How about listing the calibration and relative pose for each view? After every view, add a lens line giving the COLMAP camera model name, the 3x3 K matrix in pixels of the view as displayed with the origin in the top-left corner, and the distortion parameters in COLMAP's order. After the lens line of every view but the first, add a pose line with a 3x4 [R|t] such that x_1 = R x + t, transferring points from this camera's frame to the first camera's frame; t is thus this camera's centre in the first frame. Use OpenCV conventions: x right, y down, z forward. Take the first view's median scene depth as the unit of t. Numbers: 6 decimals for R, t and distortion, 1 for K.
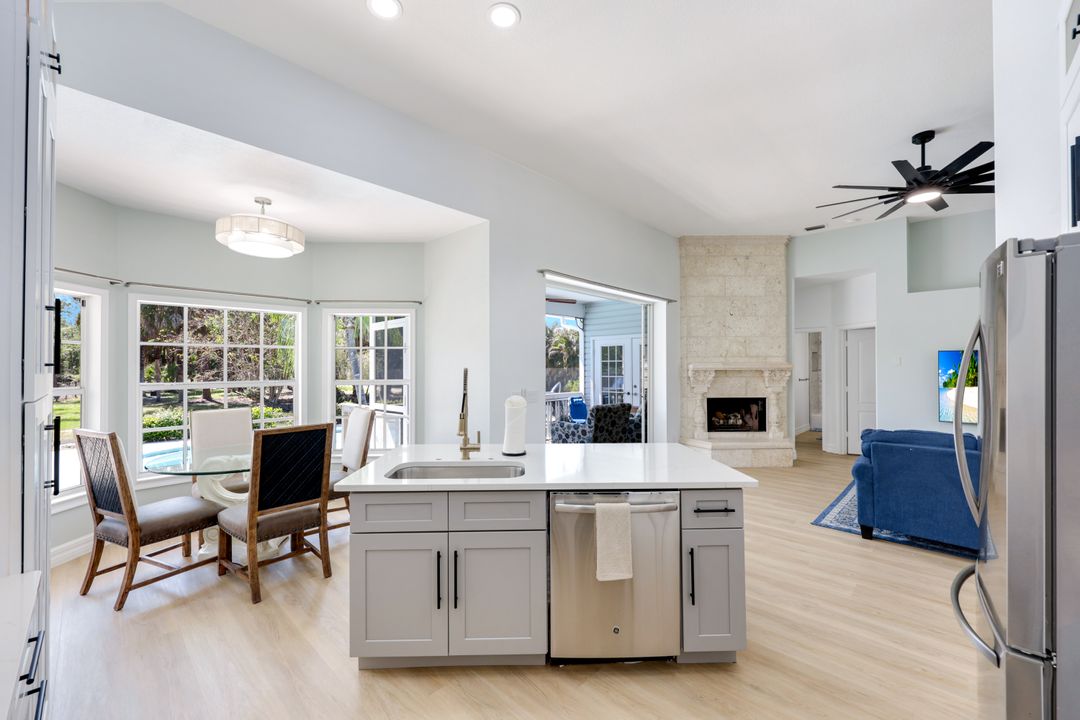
lens RADIAL K [[435.3, 0, 532.4], [0, 435.3, 361.7], [0, 0, 1]] dist [0.000183, 0.000073]
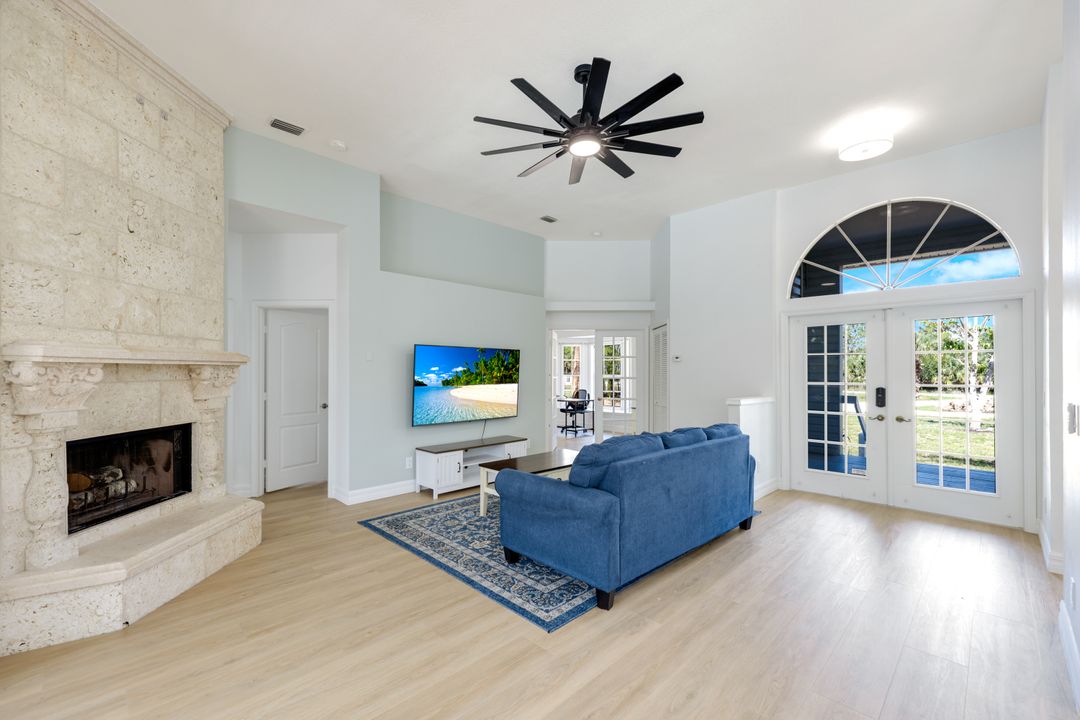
lens RADIAL K [[451.1, 0, 536.4], [0, 451.1, 370.1], [0, 0, 1]] dist [0.002699, 0.000104]
pose [[0.012950, 0.004828, 0.999904, 0.033611], [-0.010040, 0.999939, -0.004698, 0.022128], [-0.999866, -0.009979, 0.012998, 0.608516]]
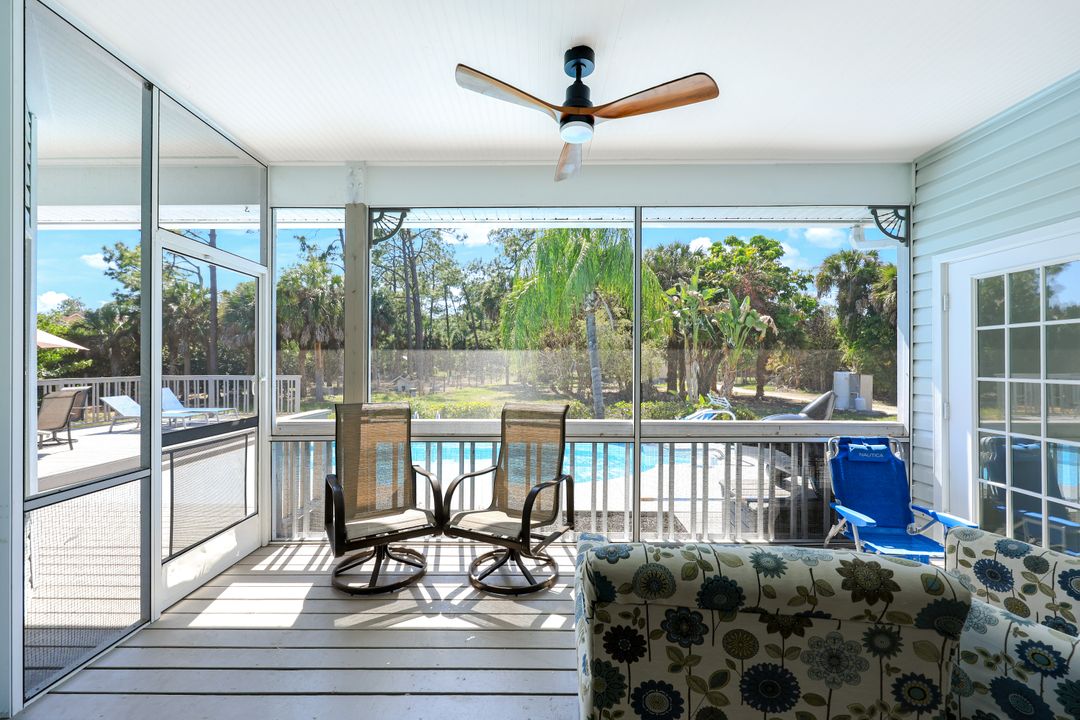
lens RADIAL K [[435.3, 0, 532.4], [0, 435.3, 361.7], [0, 0, 1]] dist [0.000183, 0.000073]
pose [[0.699766, -0.002379, -0.714368, 0.224725], [0.003770, 0.999993, 0.000362, 0.028935], [0.714362, -0.002946, 0.699770, 0.801406]]
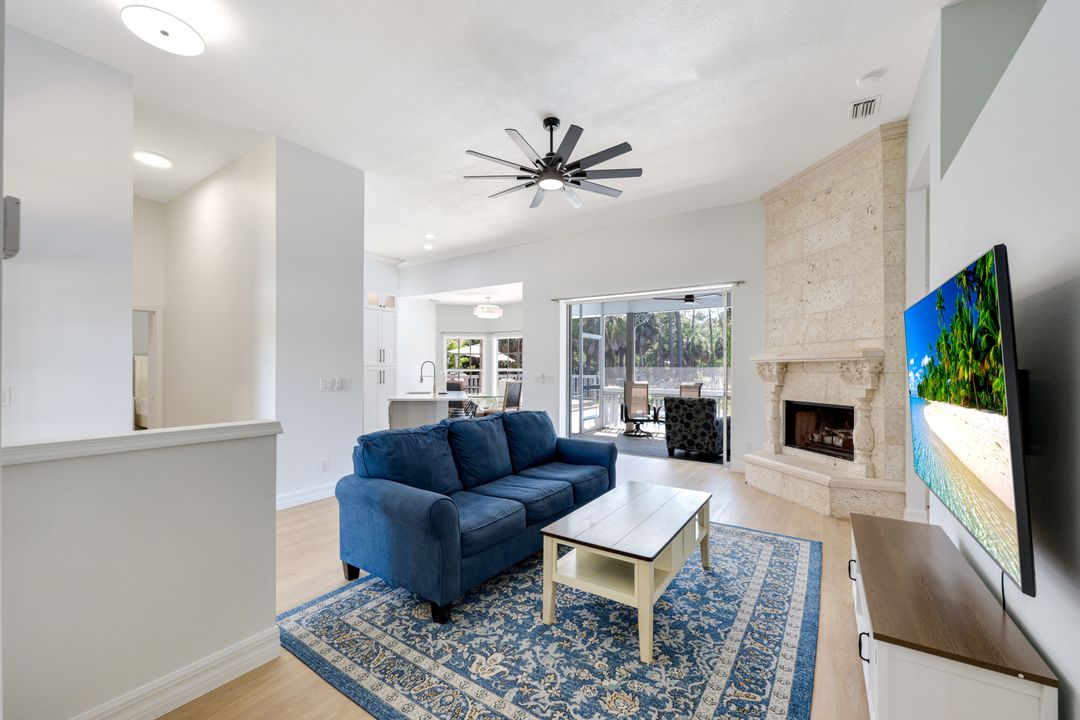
lens RADIAL K [[435.3, 0, 532.4], [0, 435.3, 361.7], [0, 0, 1]] dist [0.000183, 0.000073]
pose [[0.178375, -0.010607, -0.983905, 1.059959], [-0.001090, 0.999939, -0.010978, 0.025997], [0.983962, 0.003030, 0.178353, 0.442957]]
